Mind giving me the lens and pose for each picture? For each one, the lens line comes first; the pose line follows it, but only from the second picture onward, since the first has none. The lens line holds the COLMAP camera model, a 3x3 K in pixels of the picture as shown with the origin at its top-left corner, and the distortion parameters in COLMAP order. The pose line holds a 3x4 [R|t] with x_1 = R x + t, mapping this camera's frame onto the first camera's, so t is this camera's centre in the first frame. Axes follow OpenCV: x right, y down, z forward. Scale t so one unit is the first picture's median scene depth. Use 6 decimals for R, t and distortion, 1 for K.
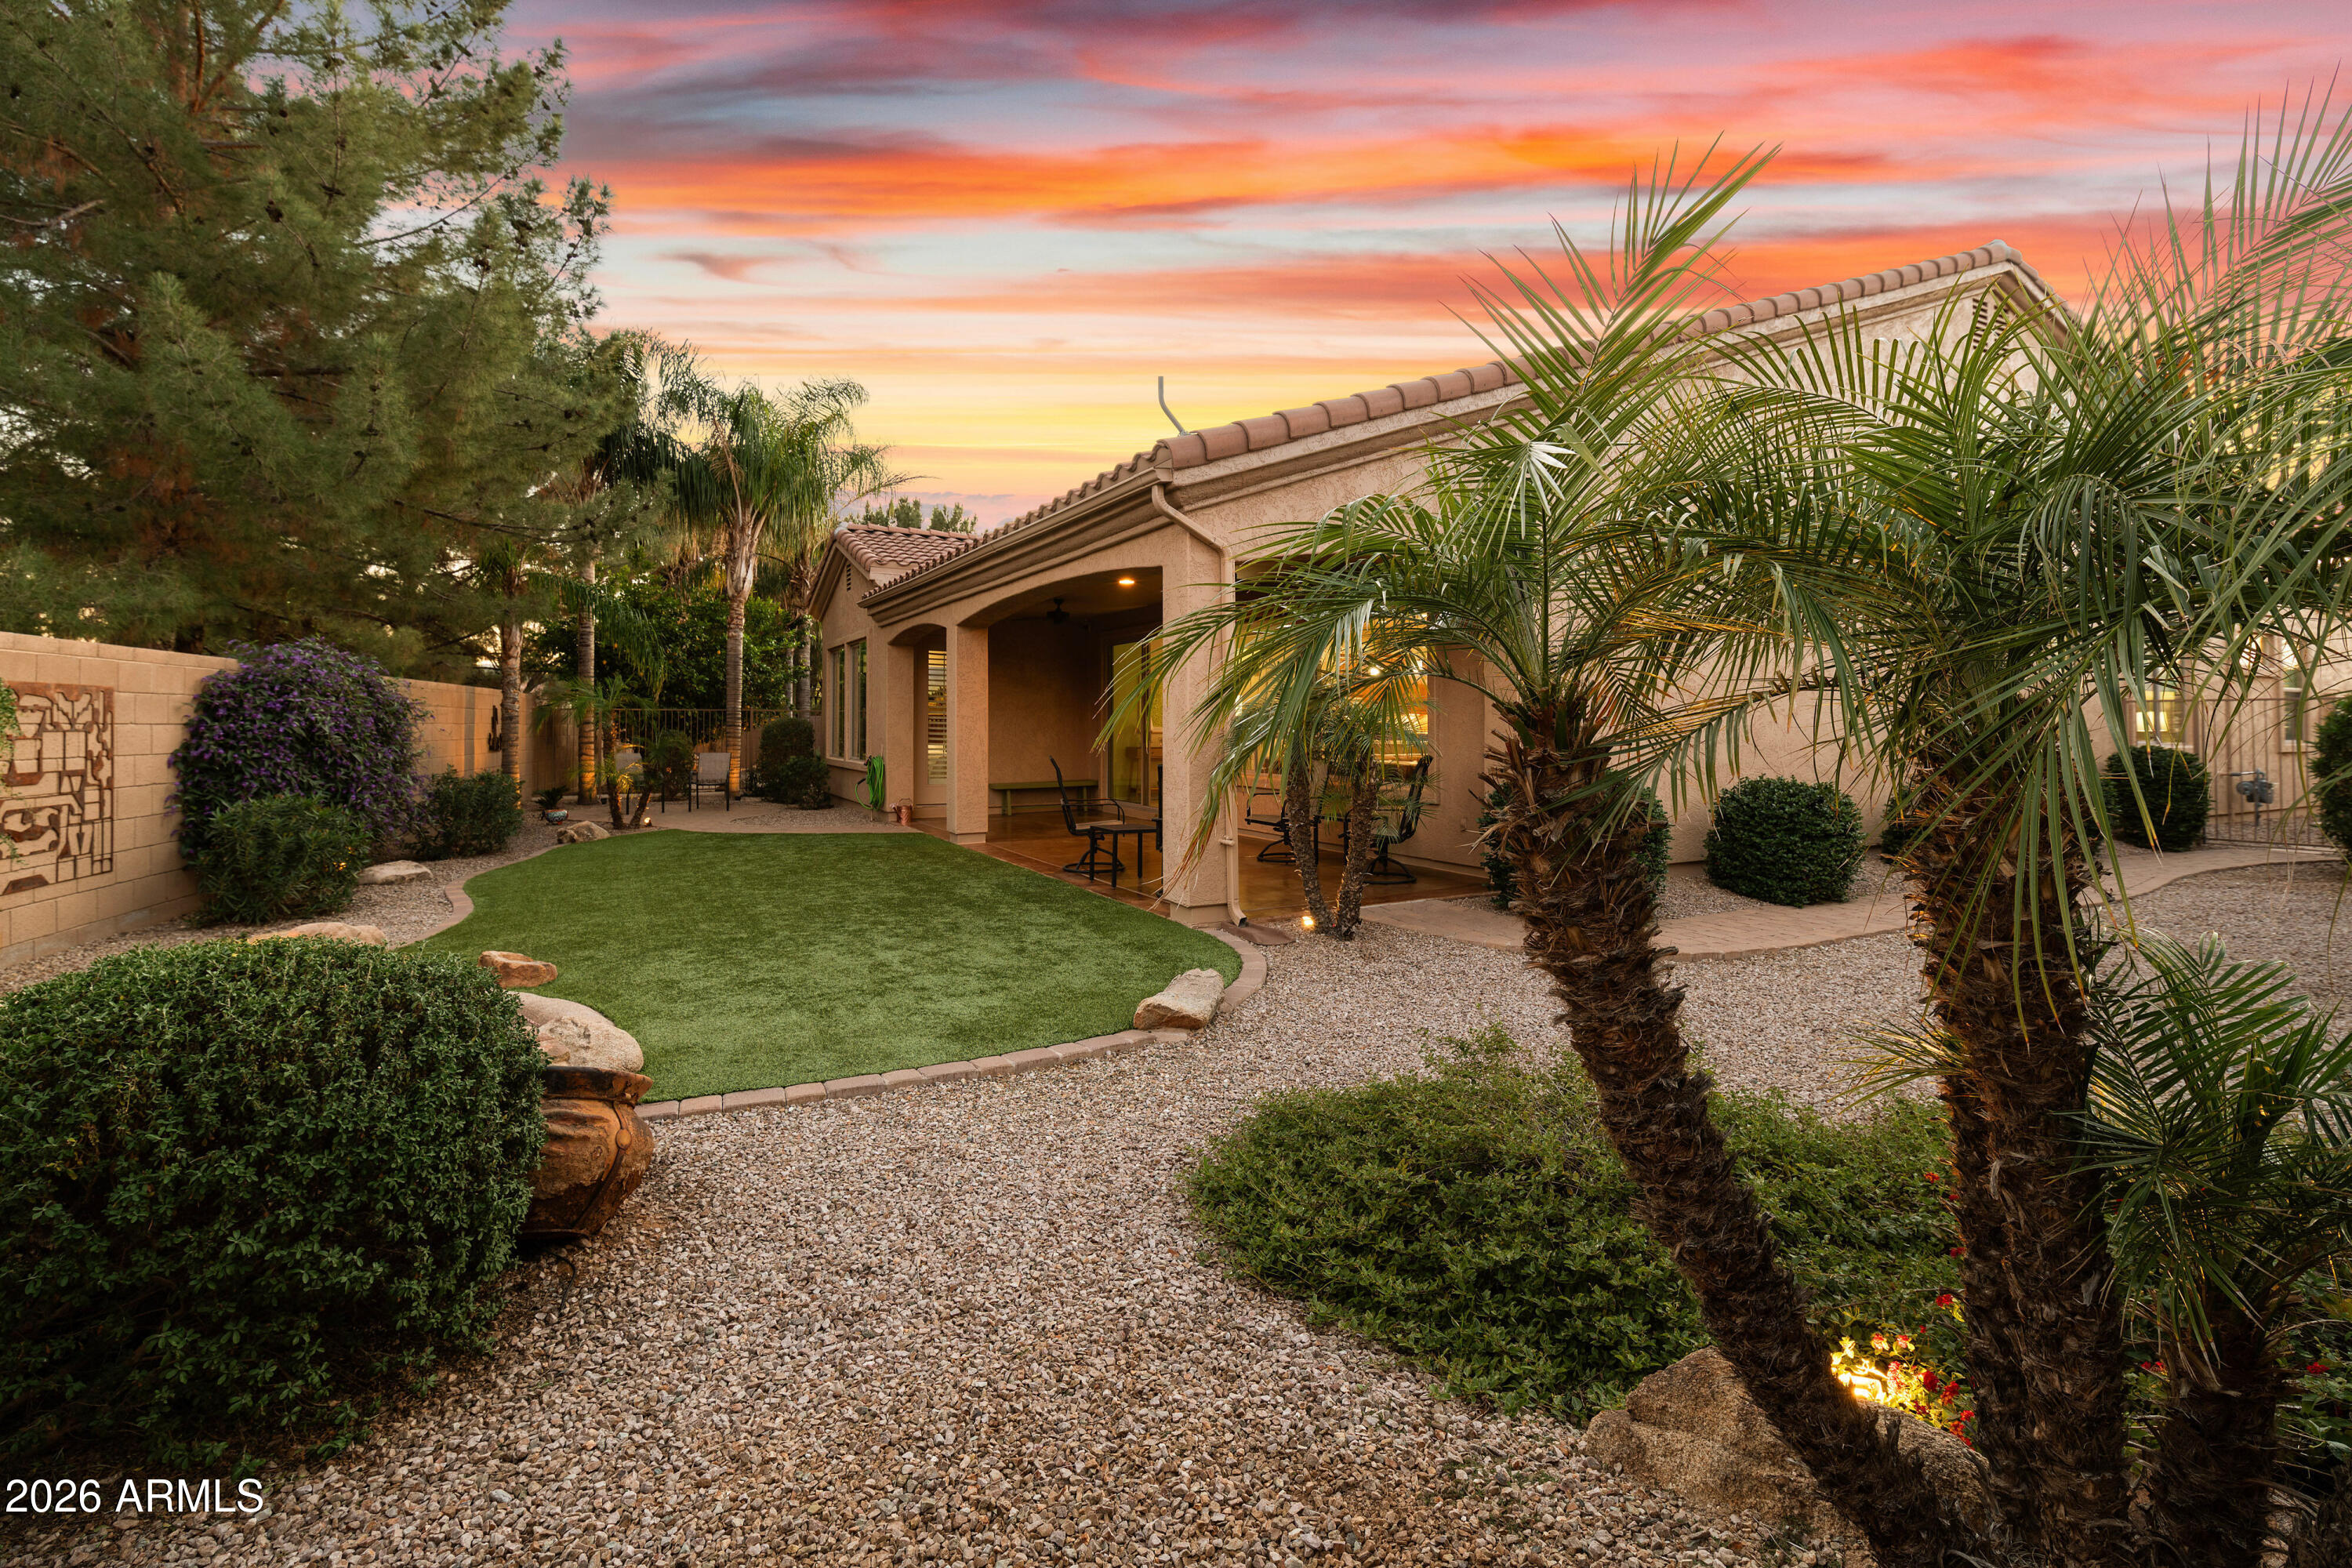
lens RADIAL K [[1112.7, 0, 1178.5], [0, 1112.7, 700.2], [0, 0, 1]] dist [0.001158, -0.000539]
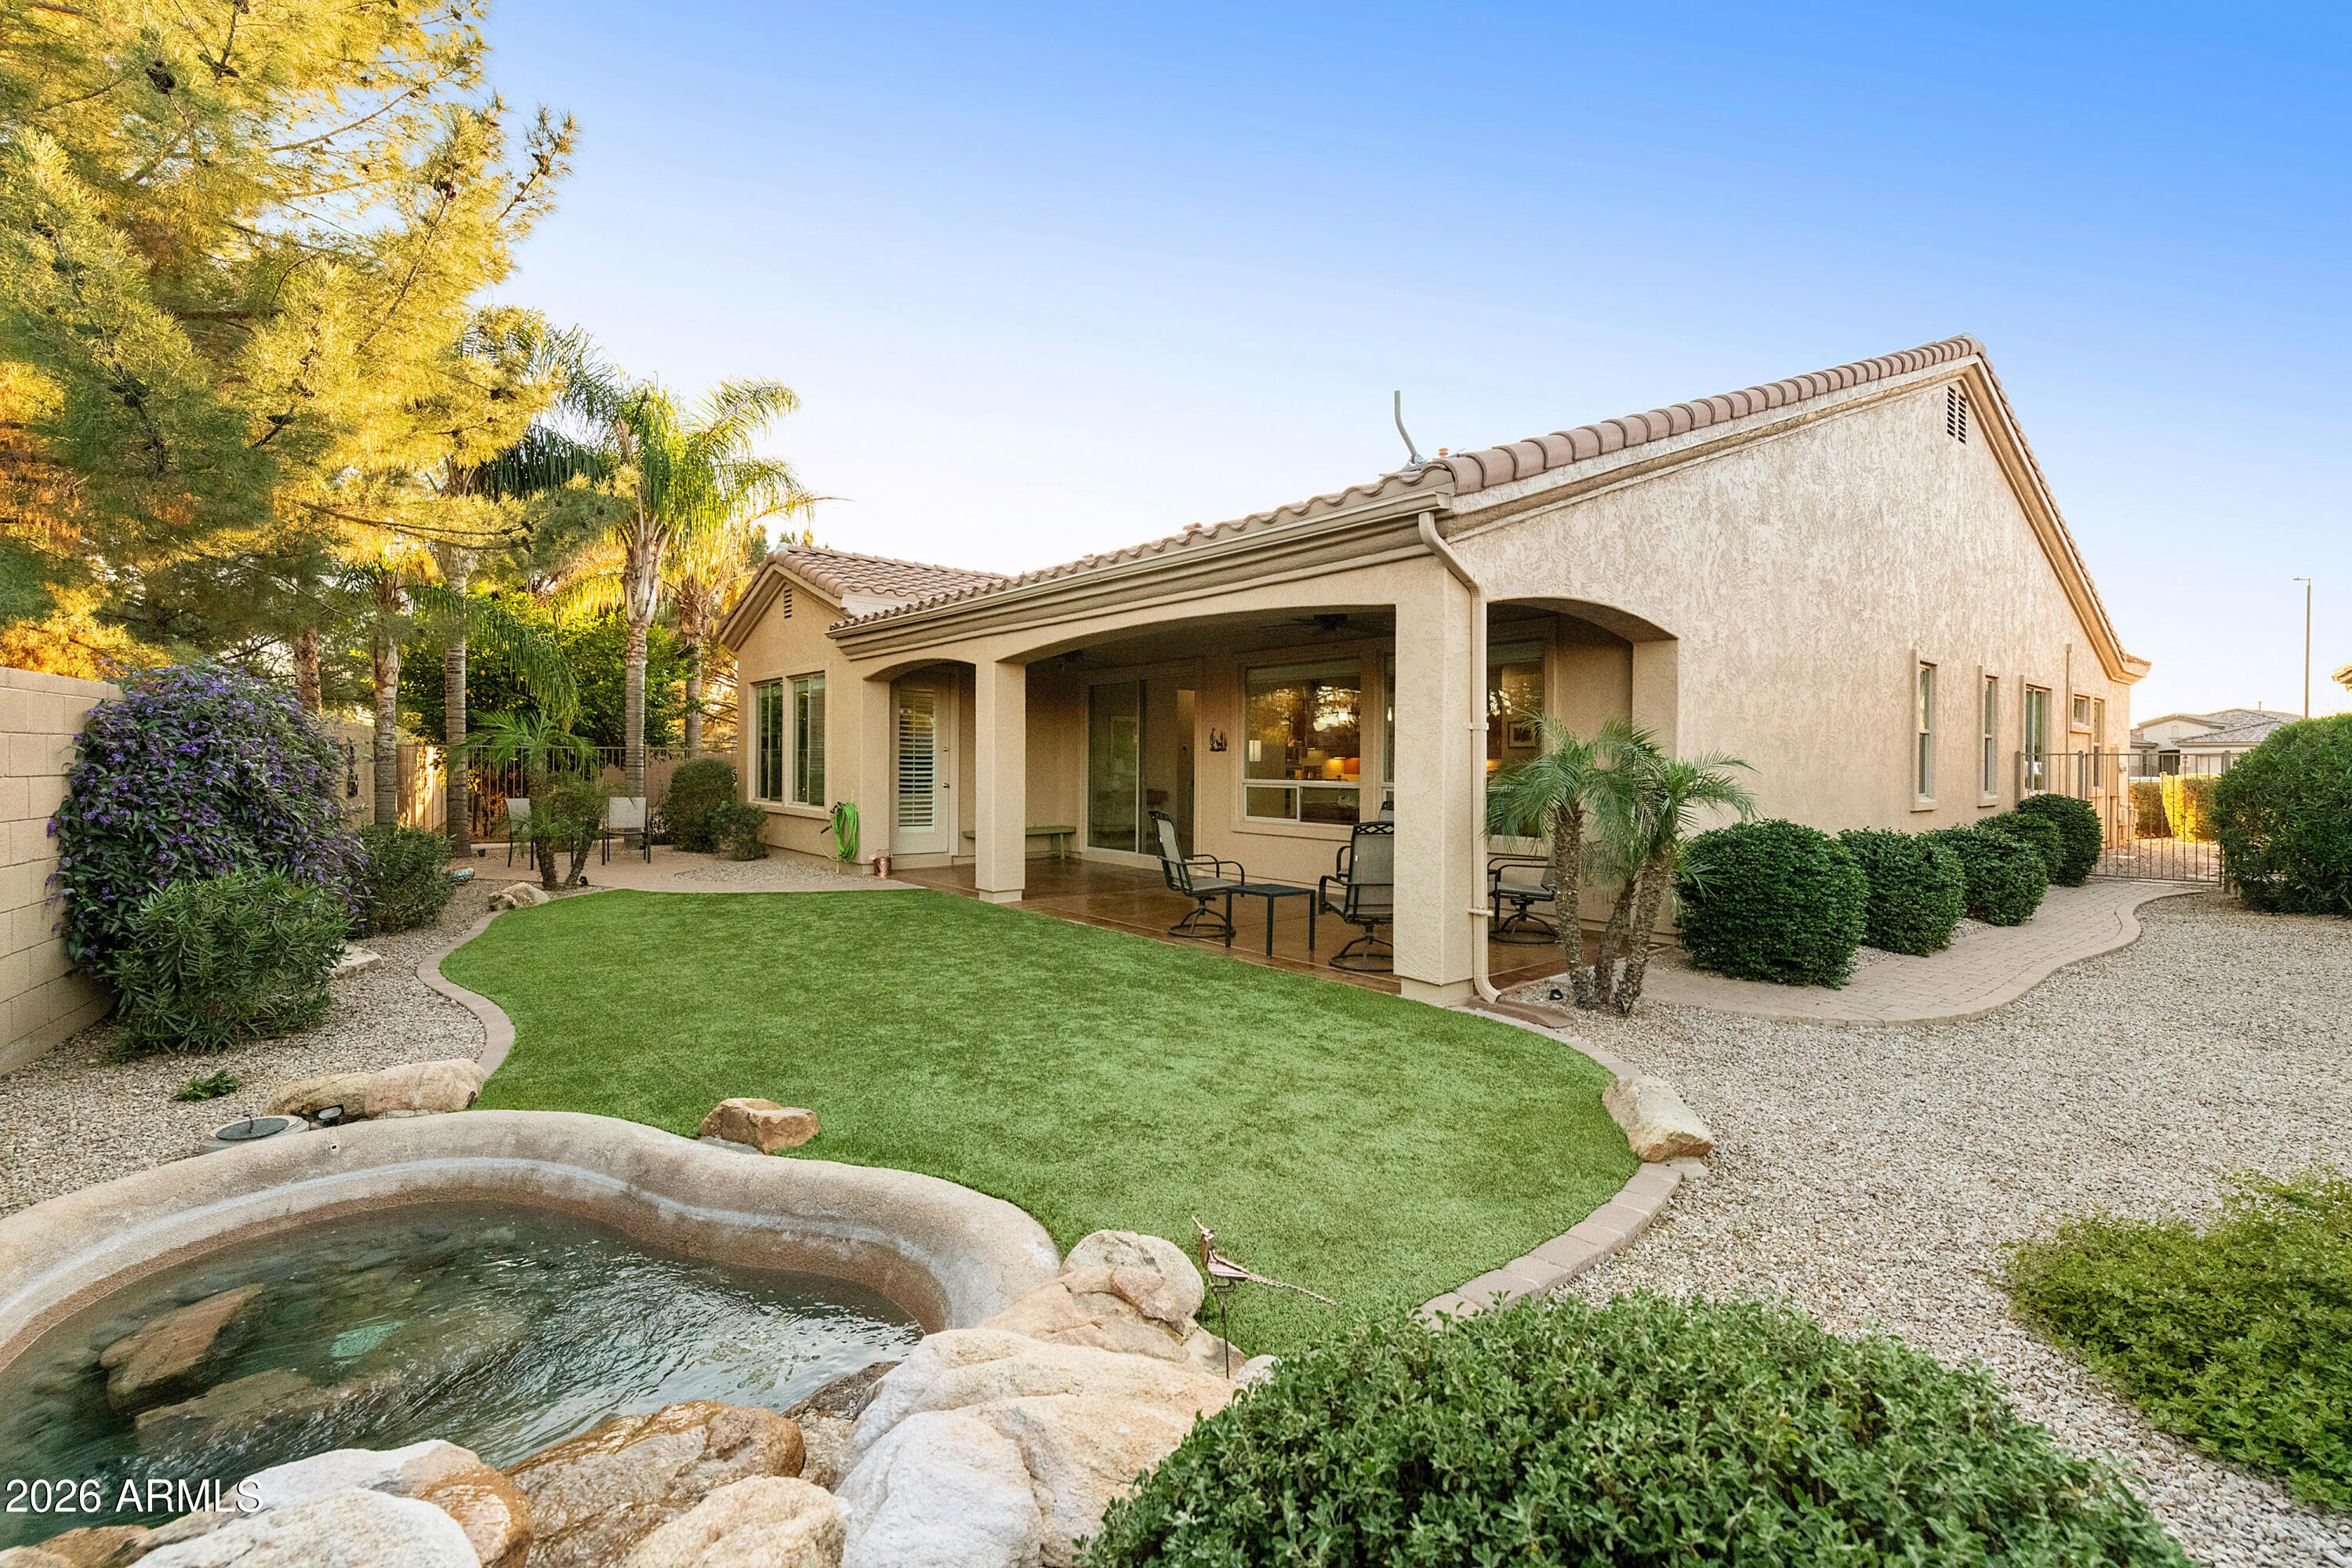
lens RADIAL K [[1056.1, 0, 1177.9], [0, 1056.1, 763.2], [0, 0, 1]] dist [0.001626, -0.000433]
pose [[0.979065, 0.005750, 0.203468, -0.273100], [-0.010903, 0.999647, 0.024216, -0.008798], [-0.203257, -0.025927, 0.978782, 0.154414]]
